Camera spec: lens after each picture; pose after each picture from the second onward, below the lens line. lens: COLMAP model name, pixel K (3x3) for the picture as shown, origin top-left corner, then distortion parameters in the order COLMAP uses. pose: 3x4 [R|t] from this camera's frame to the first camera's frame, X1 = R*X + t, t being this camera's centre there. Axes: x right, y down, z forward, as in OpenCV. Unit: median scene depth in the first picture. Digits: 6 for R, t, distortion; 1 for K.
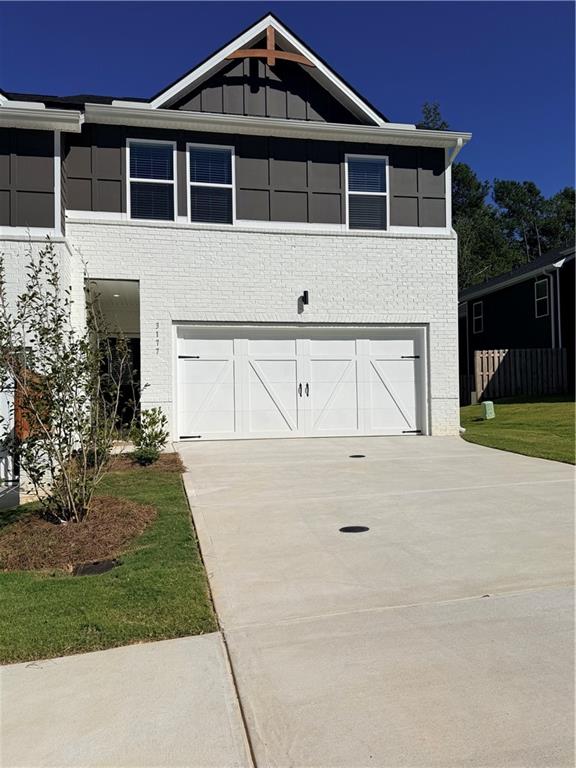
lens RADIAL K [[585.0, 0, 299.3], [0, 585.0, 392.2], [0, 0, 1]] dist [0.027387, -0.070648]
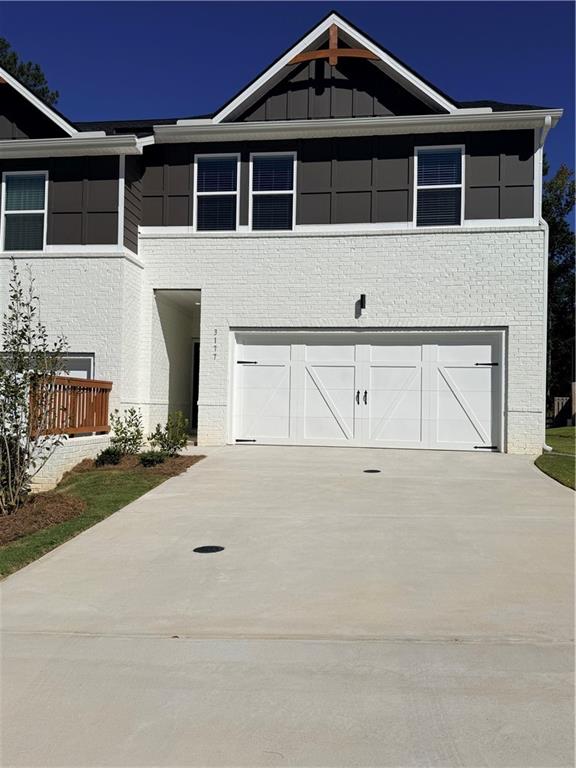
lens RADIAL K [[585.0, 0, 267.5], [0, 585.0, 392.8], [0, 0, 1]] dist [0.027387, -0.070648]
pose [[0.948991, 0.023969, -0.314391, 0.166183], [-0.025586, 0.999672, -0.001018, -0.007060], [0.314263, 0.009010, 0.949293, 0.042329]]
